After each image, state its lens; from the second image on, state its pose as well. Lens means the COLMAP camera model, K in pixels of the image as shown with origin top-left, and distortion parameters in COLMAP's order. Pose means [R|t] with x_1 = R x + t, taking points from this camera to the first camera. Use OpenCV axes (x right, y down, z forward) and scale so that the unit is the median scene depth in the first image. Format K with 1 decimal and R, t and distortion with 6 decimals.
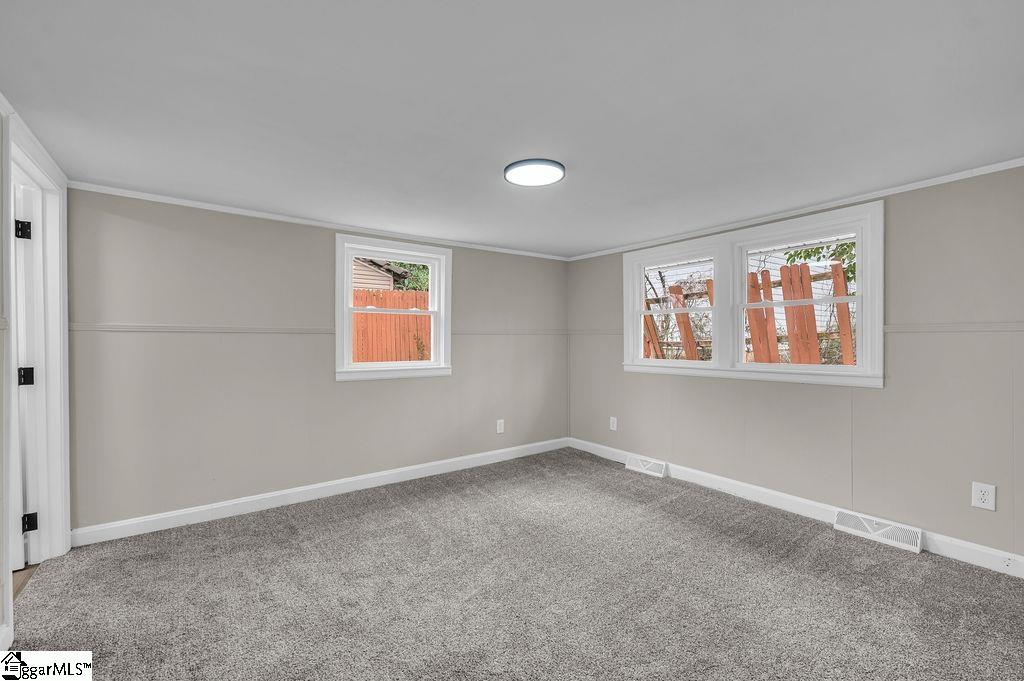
lens RADIAL K [[420.2, 0, 505.2], [0, 420.2, 341.2], [0, 0, 1]] dist [-0.002898, 0.001006]
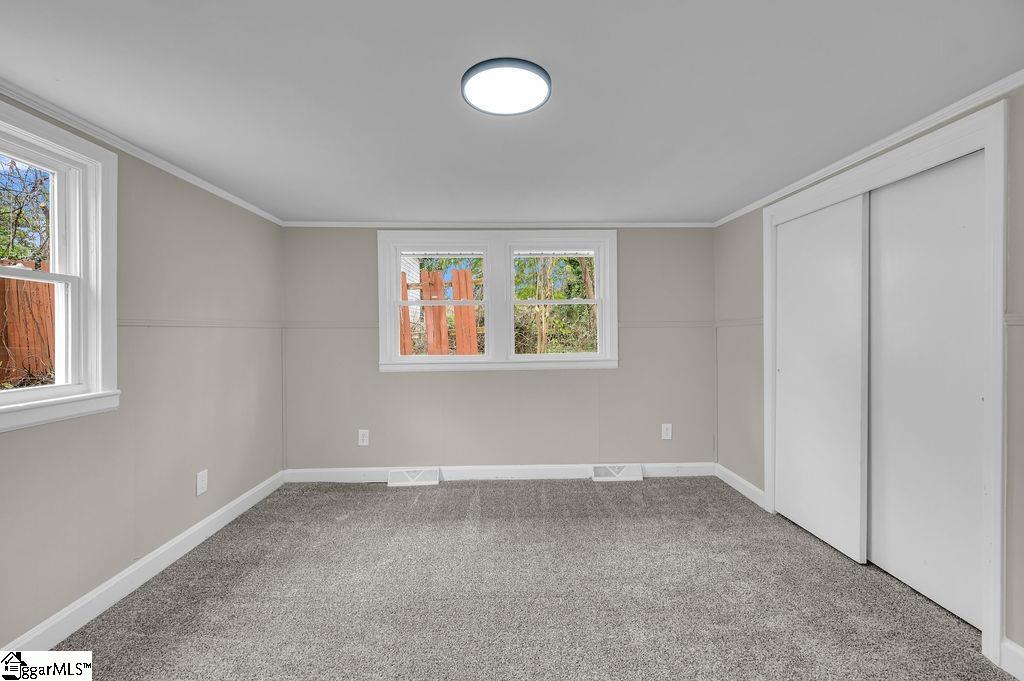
lens RADIAL K [[420.2, 0, 492.1], [0, 420.2, 338.1], [0, 0, 1]] dist [-0.002898, 0.001006]
pose [[0.565661, -0.016195, 0.824479, -0.301300], [0.009373, 0.999869, 0.013209, -0.004929], [-0.824585, 0.000256, 0.565738, 0.372485]]
